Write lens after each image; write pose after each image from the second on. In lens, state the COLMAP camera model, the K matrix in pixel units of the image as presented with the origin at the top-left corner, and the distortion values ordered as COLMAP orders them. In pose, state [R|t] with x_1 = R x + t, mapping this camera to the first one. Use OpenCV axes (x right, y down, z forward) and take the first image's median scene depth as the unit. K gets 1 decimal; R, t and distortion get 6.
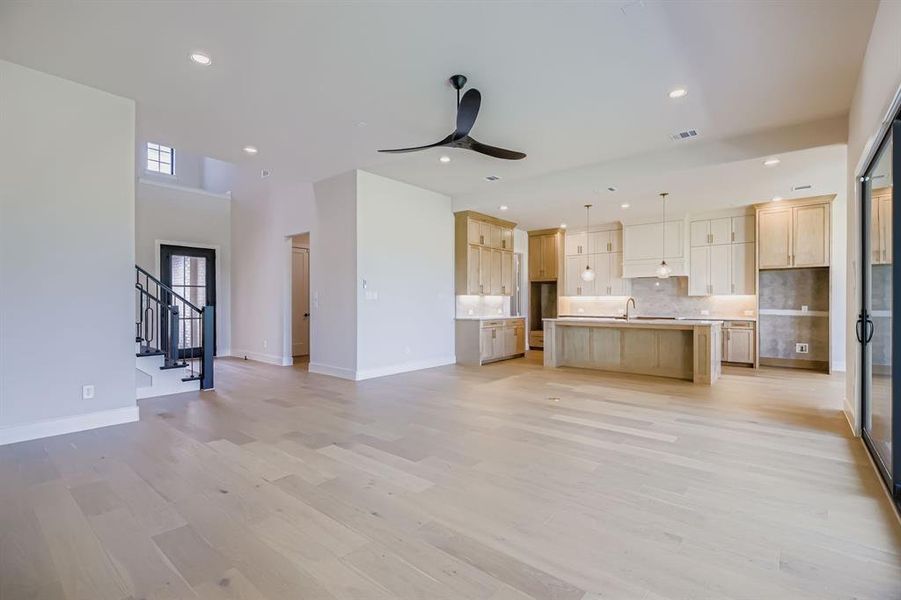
lens RADIAL K [[409.9, 0, 452.1], [0, 409.9, 295.2], [0, 0, 1]] dist [0.000318, -0.000124]
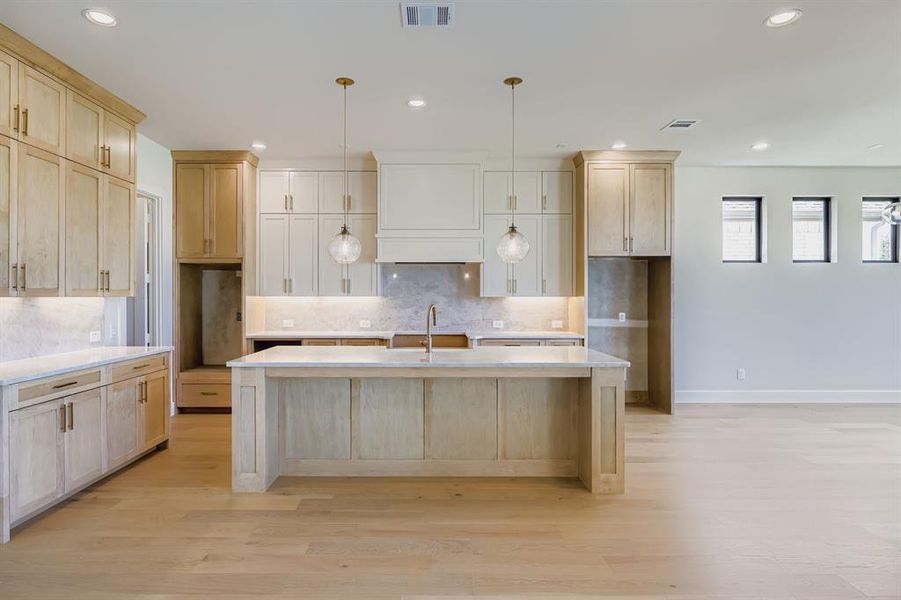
lens RADIAL K [[515.3, 0, 450.5], [0, 515.3, 300.0], [0, 0, 1]] dist [-0.006380, -0.001369]
pose [[0.764103, -0.003956, 0.645083, 0.066993], [-0.010472, 0.999773, 0.018534, -0.007618], [-0.645010, -0.020917, 0.763888, 0.459159]]
